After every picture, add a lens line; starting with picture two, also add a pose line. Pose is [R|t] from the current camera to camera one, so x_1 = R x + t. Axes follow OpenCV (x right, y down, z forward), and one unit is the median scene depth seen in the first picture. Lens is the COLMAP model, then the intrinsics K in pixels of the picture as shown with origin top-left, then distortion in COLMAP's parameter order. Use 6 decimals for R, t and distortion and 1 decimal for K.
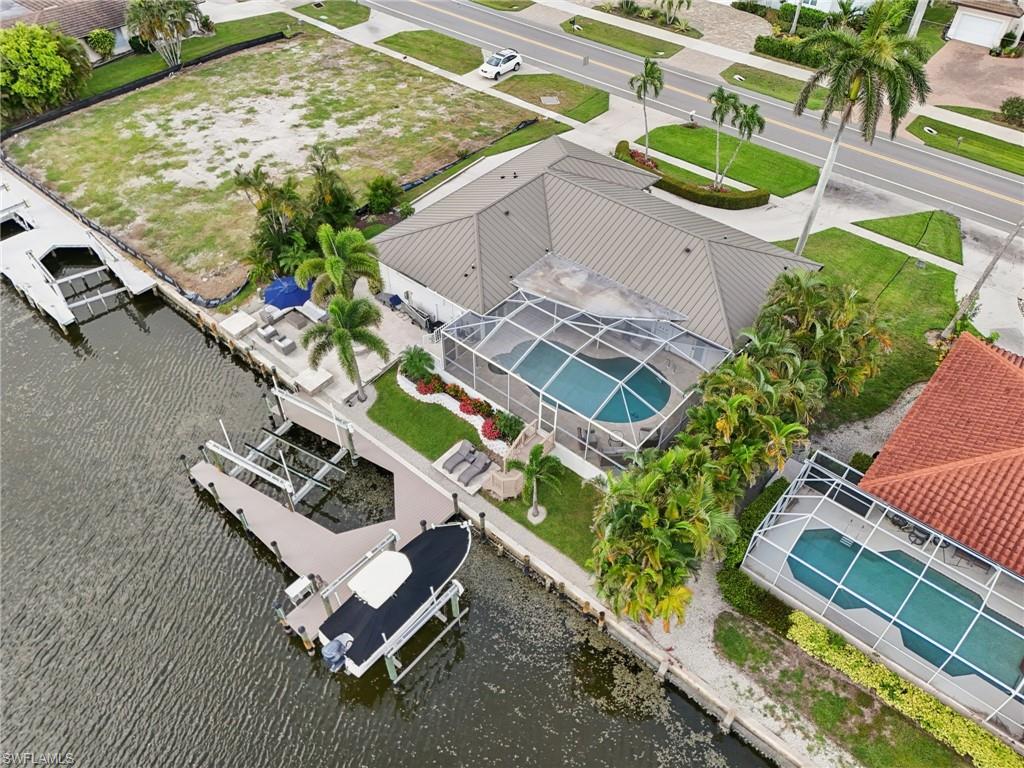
lens RADIAL K [[761.8, 0, 512.0], [0, 761.8, 384.0], [0, 0, 1]] dist [0.057371, -0.045104]
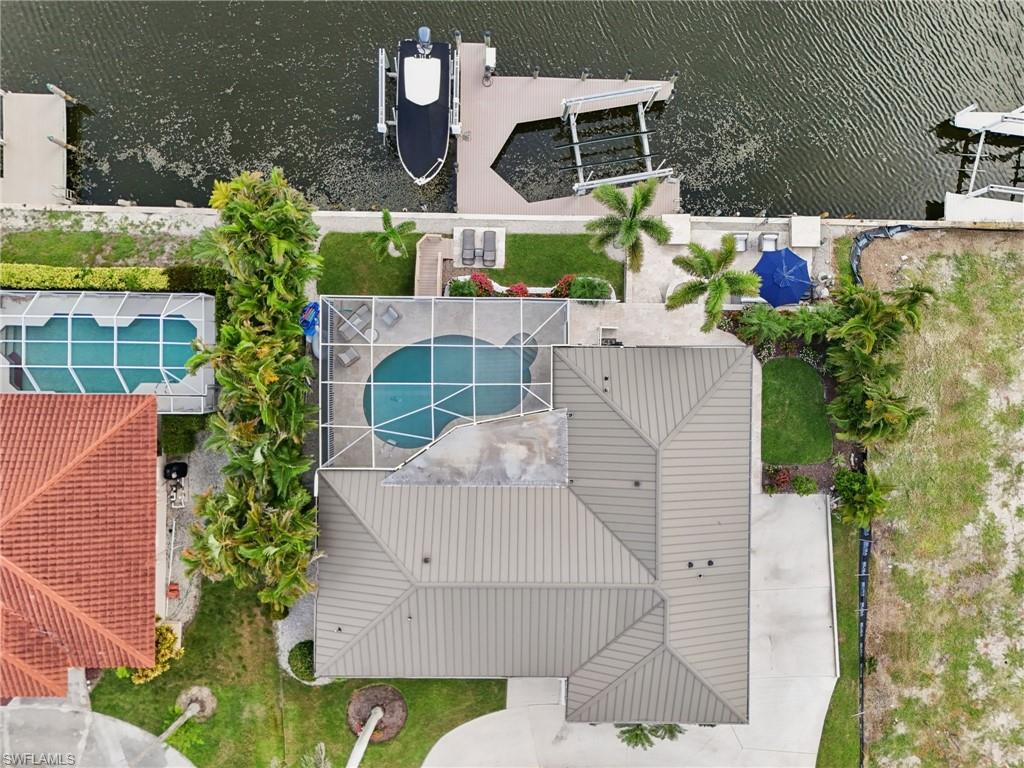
lens RADIAL K [[761.8, 0, 512.0], [0, 761.8, 384.0], [0, 0, 1]] dist [0.057371, -0.045104]
pose [[-0.765668, 0.643131, -0.011636, 0.037246], [-0.469208, -0.546050, 0.694027, -0.686144], [0.439996, 0.536854, 0.719855, 0.308030]]
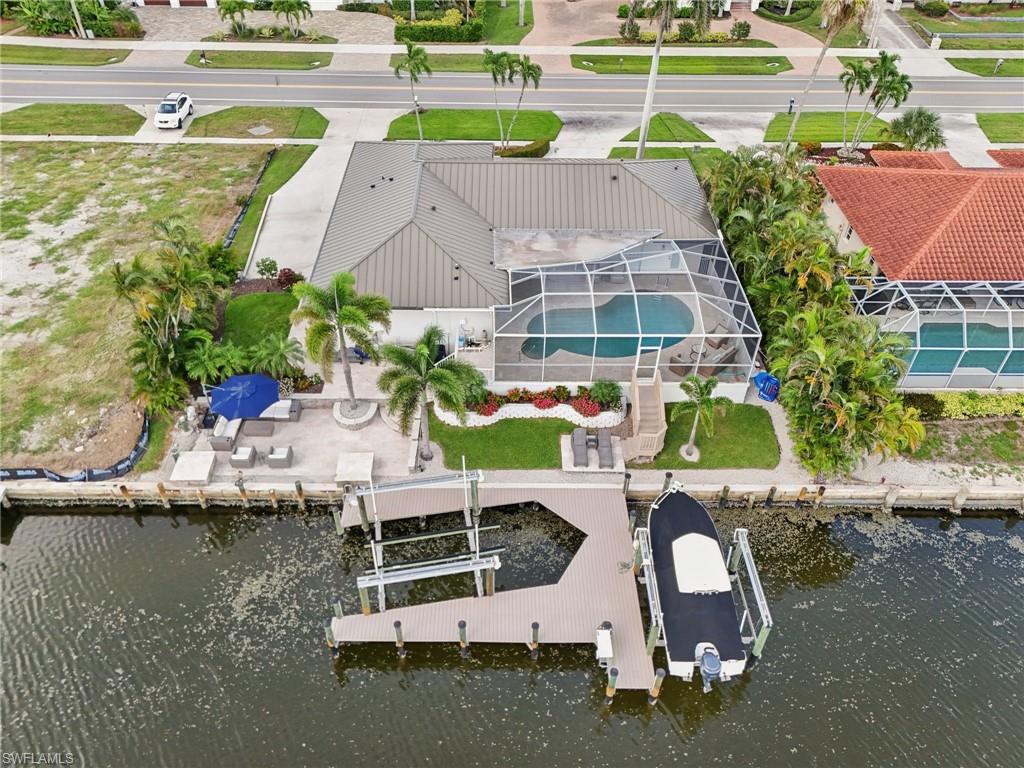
lens RADIAL K [[761.8, 0, 512.0], [0, 761.8, 384.0], [0, 0, 1]] dist [0.057371, -0.045104]
pose [[0.750252, -0.433552, 0.499155, -0.490468], [0.458567, 0.885095, 0.079522, -0.072142], [-0.476276, 0.169234, 0.862856, 0.219291]]
